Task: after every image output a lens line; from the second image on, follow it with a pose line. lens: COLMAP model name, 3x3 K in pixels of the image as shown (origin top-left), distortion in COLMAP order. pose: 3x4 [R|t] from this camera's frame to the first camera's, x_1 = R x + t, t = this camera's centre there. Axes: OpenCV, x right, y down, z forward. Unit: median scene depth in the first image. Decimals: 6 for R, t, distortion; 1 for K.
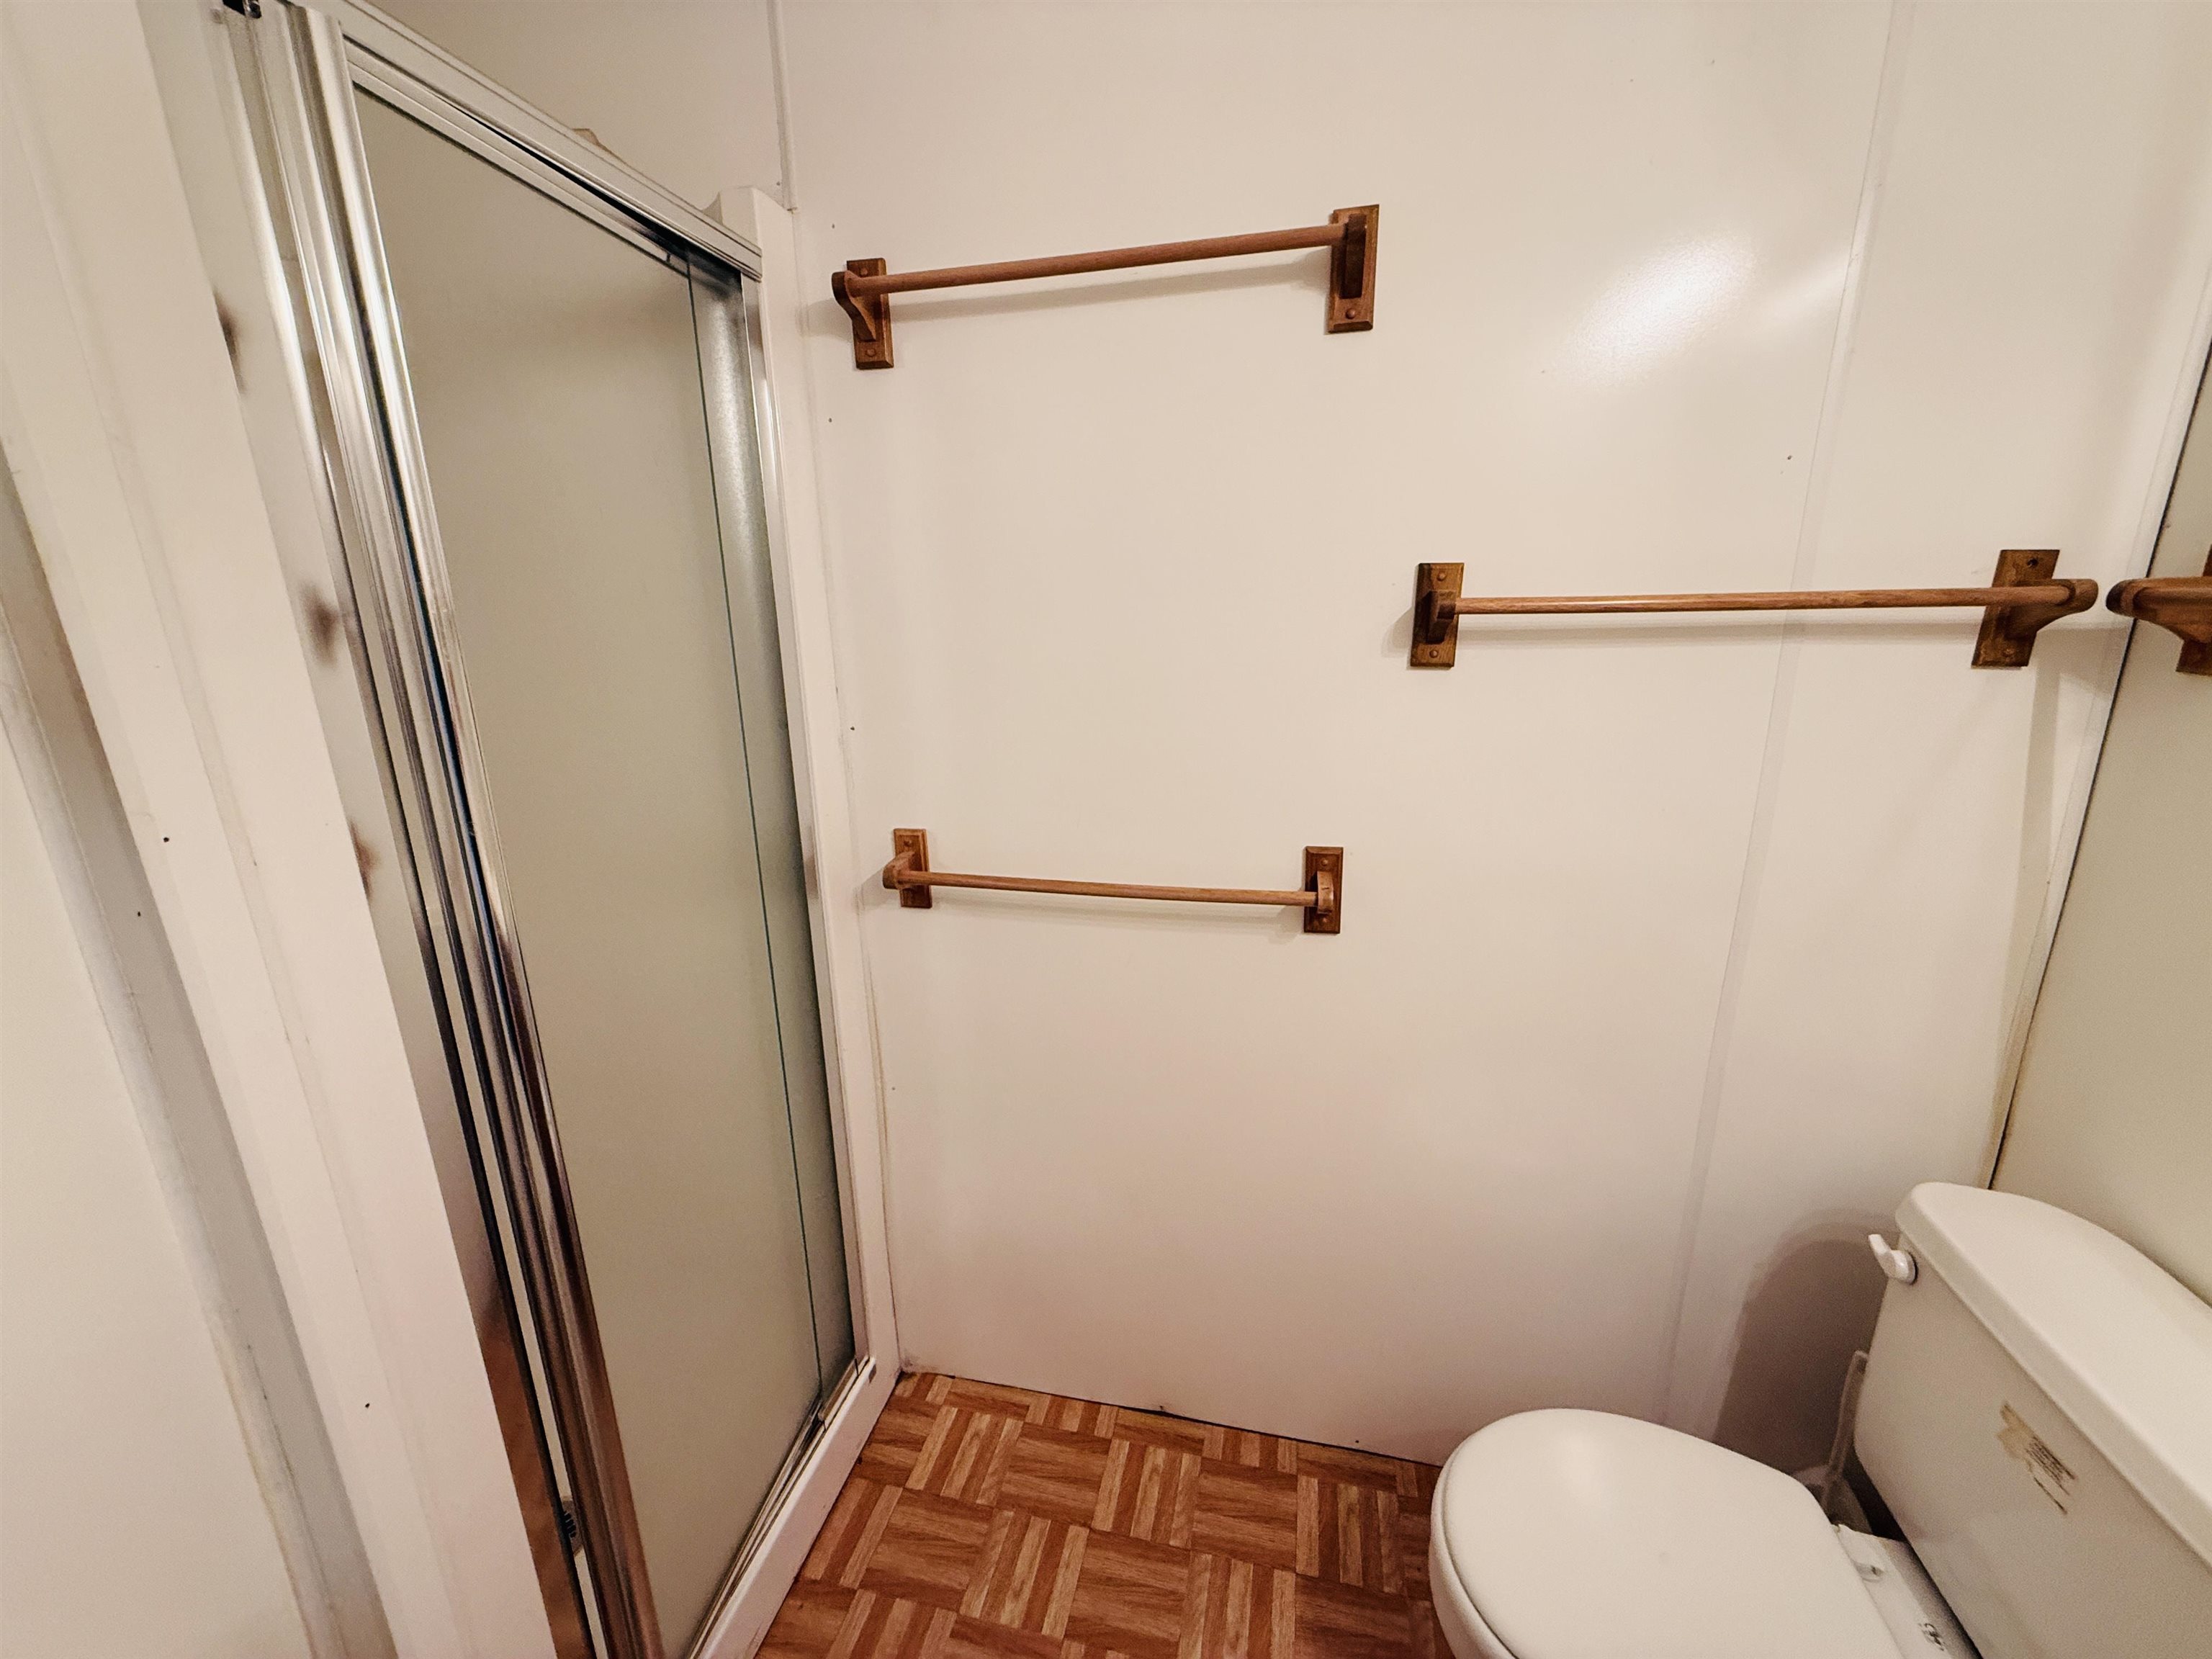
lens RADIAL K [[881.5, 0, 1103.0], [0, 881.5, 829.2], [0, 0, 1]] dist [0.000123, 0.000119]
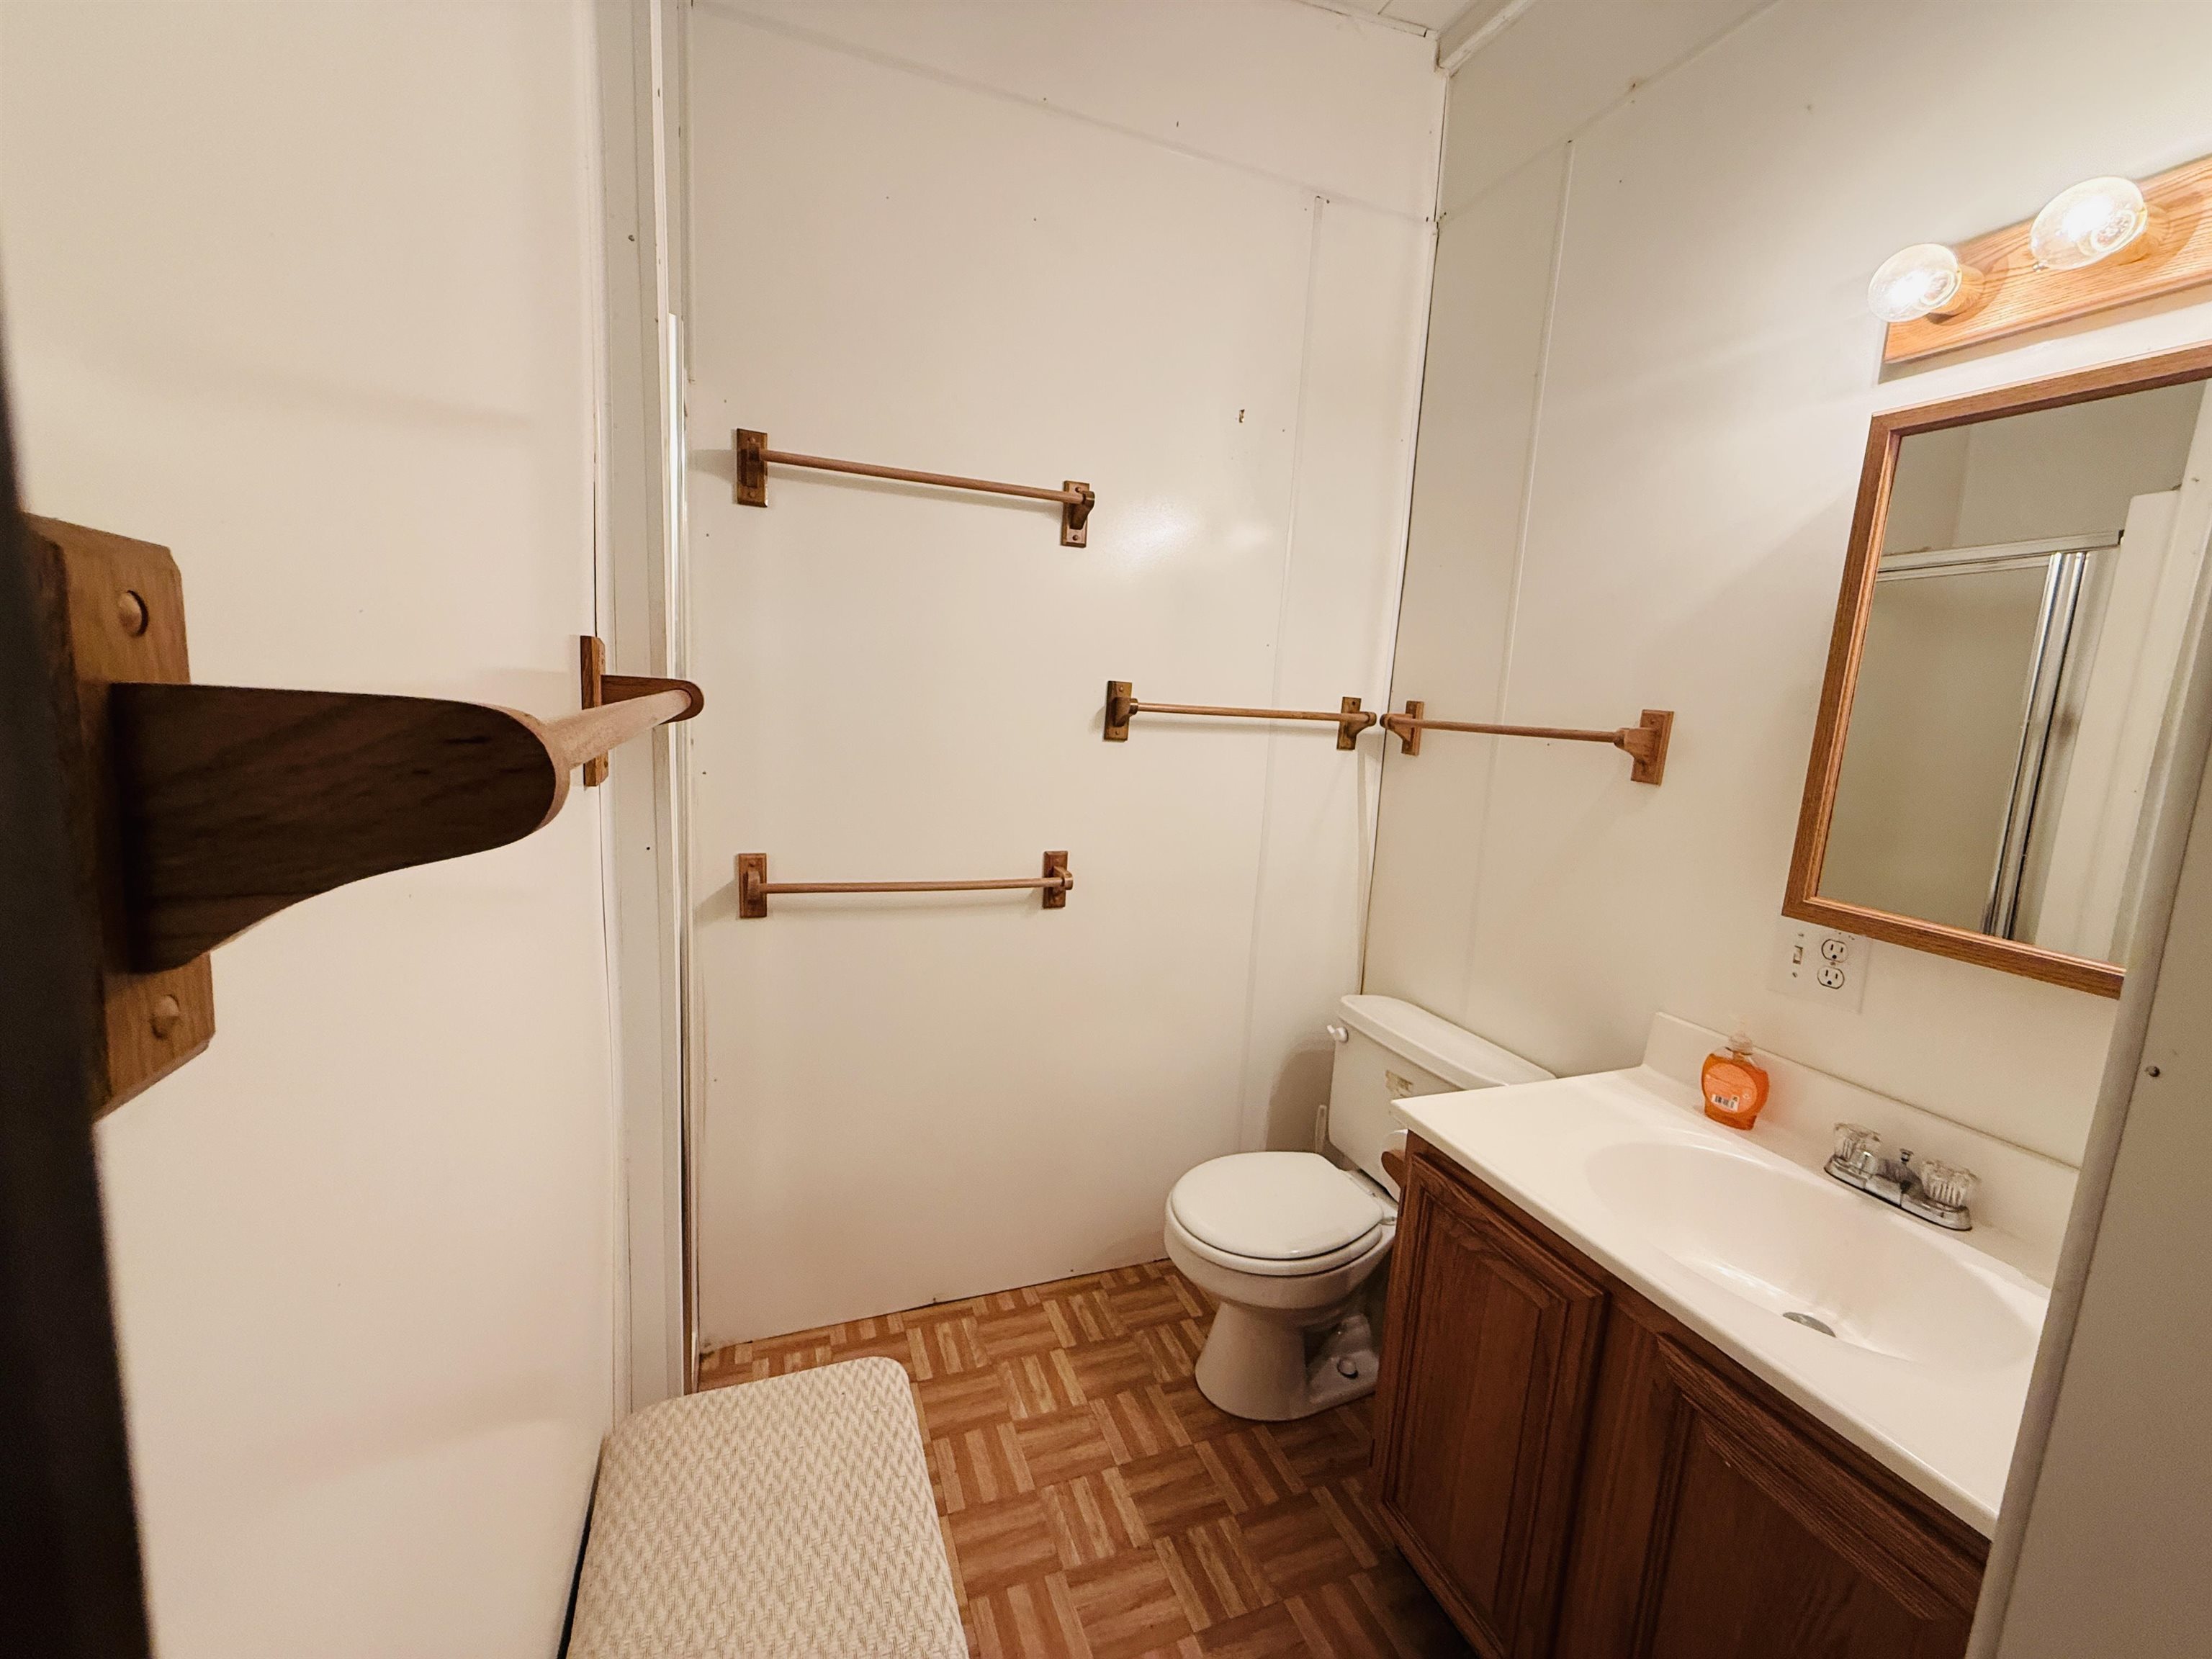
lens RADIAL K [[881.5, 0, 1103.0], [0, 881.5, 829.2], [0, 0, 1]] dist [0.000123, 0.000119]
pose [[0.827413, -0.017985, 0.561306, -0.587463], [0.071070, 0.994805, -0.072890, 0.106339], [-0.557079, 0.100202, 0.824392, -0.365508]]
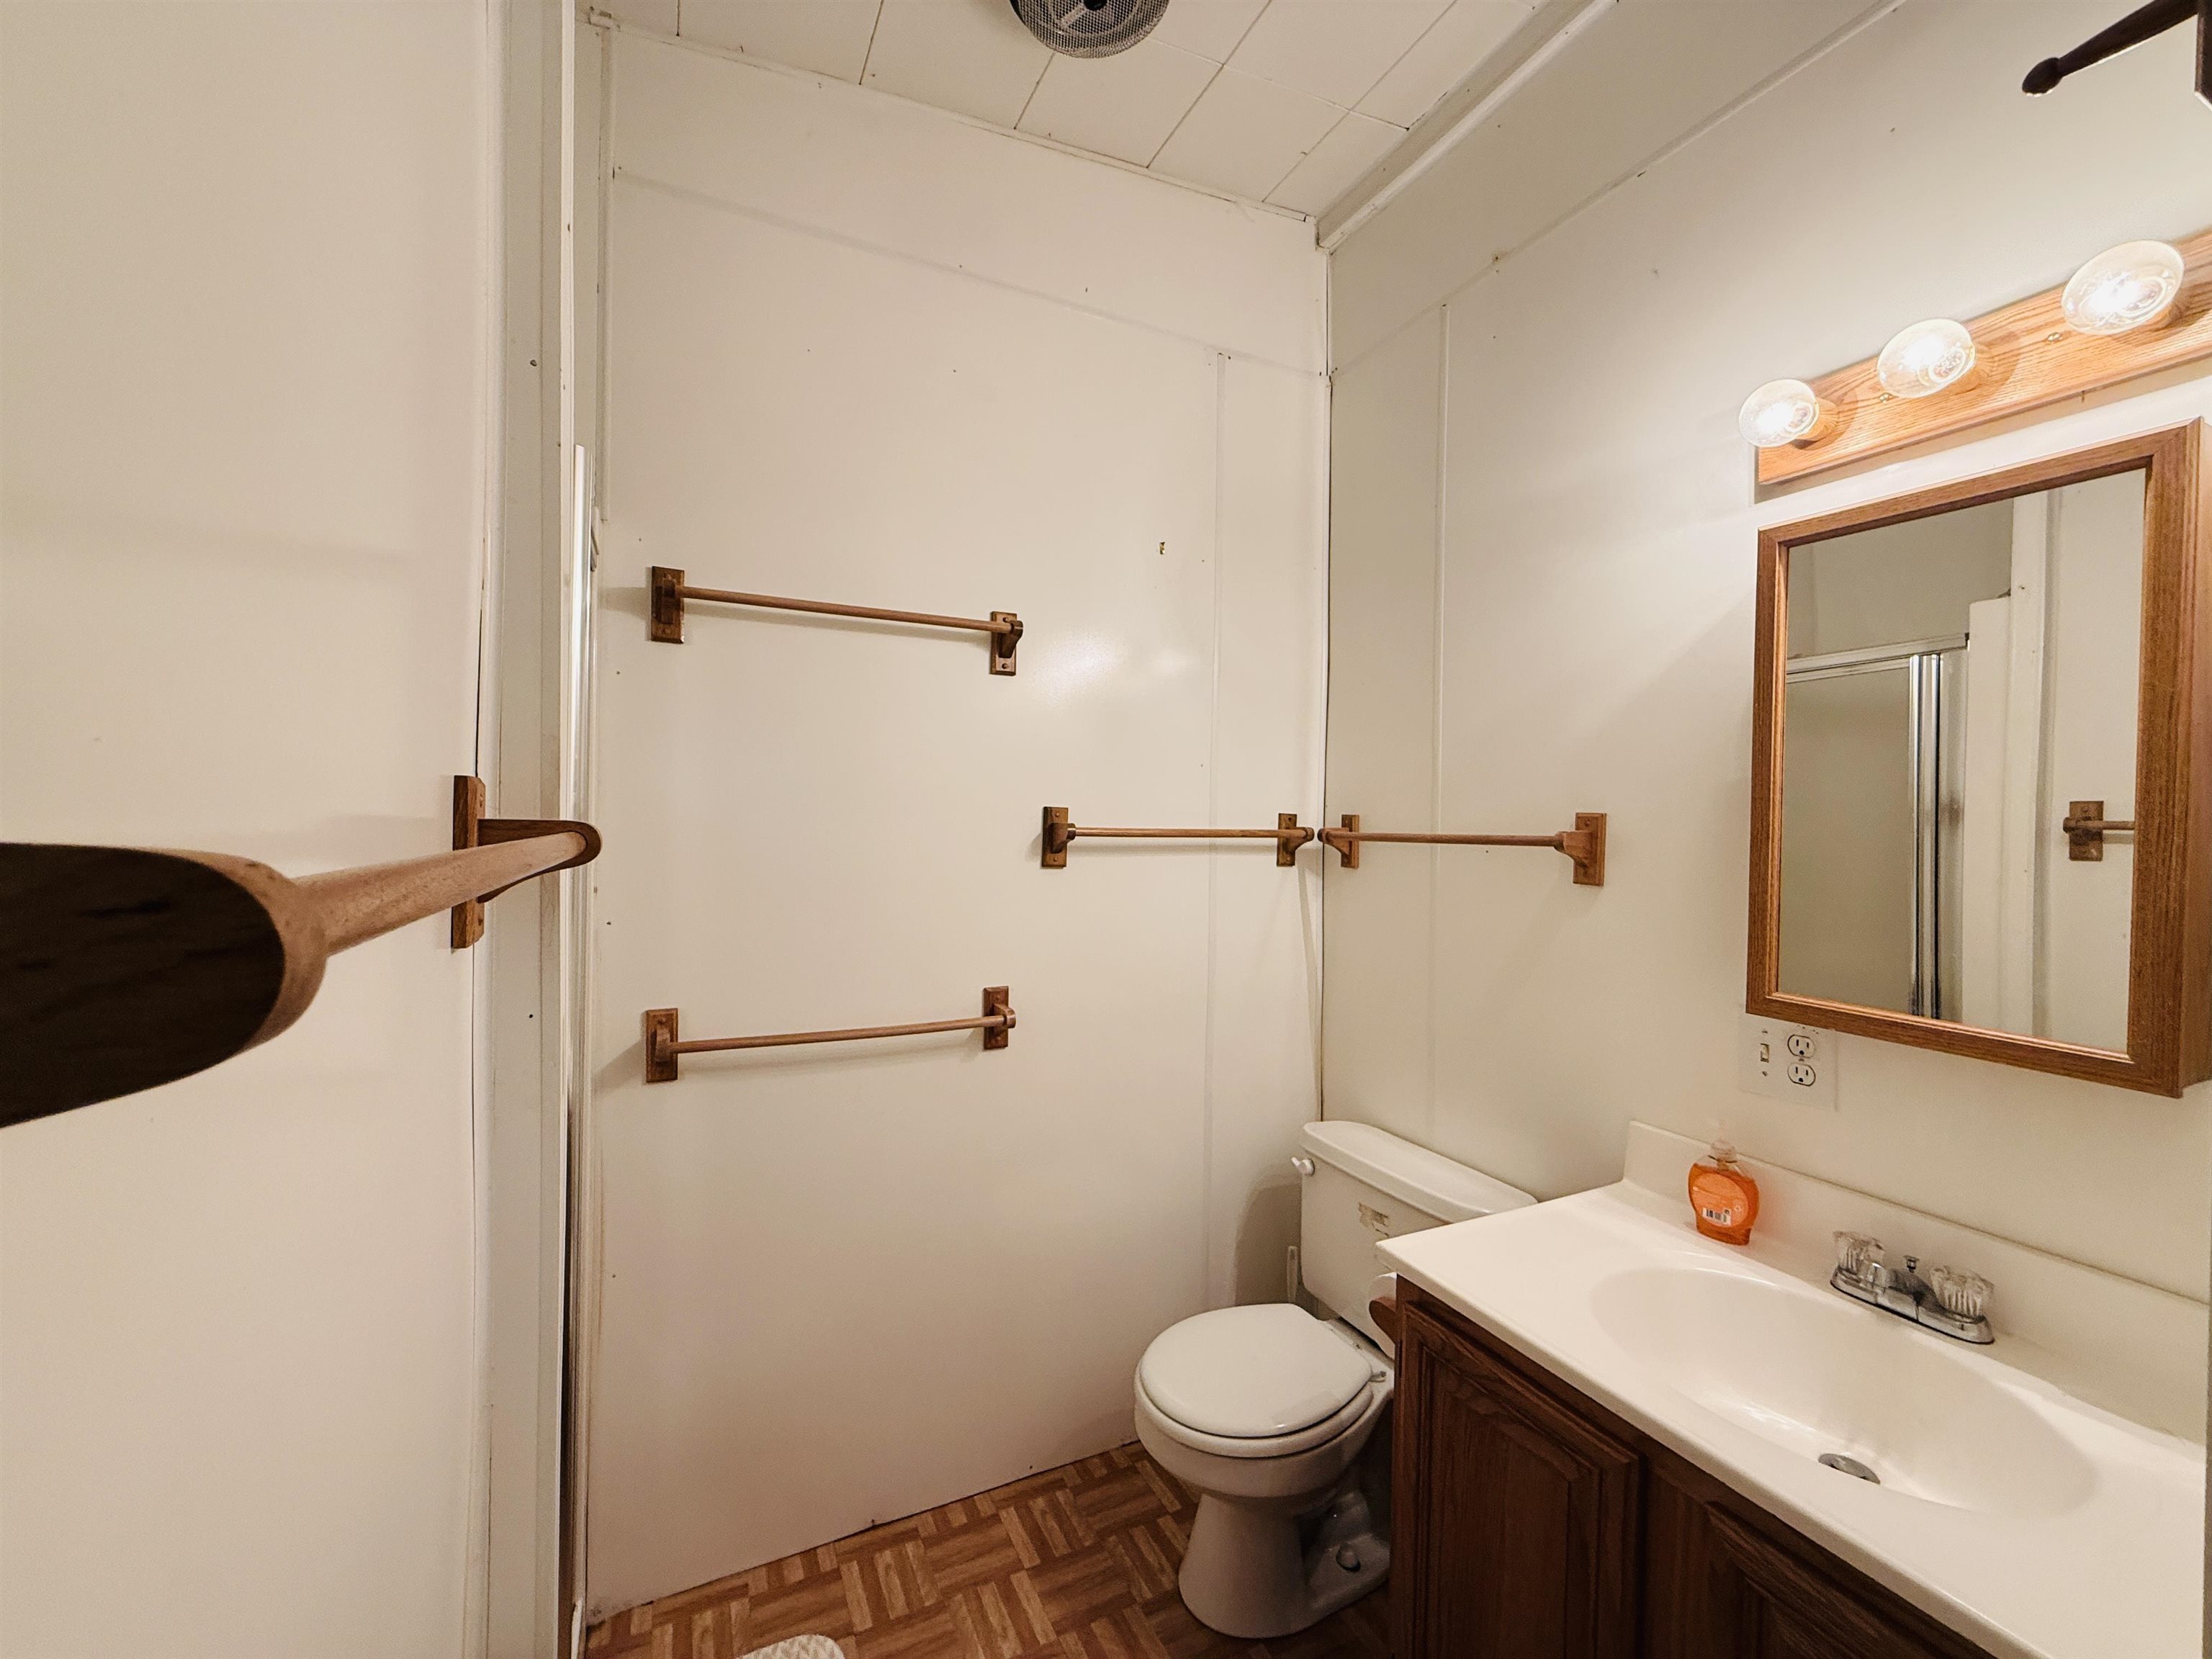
lens RADIAL K [[881.5, 0, 1103.0], [0, 881.5, 829.2], [0, 0, 1]] dist [0.000123, 0.000119]
pose [[0.780848, 0.027901, 0.624098, -0.567275], [0.129738, 0.969980, -0.205688, 0.095367], [-0.611101, 0.241580, 0.753787, -0.309373]]
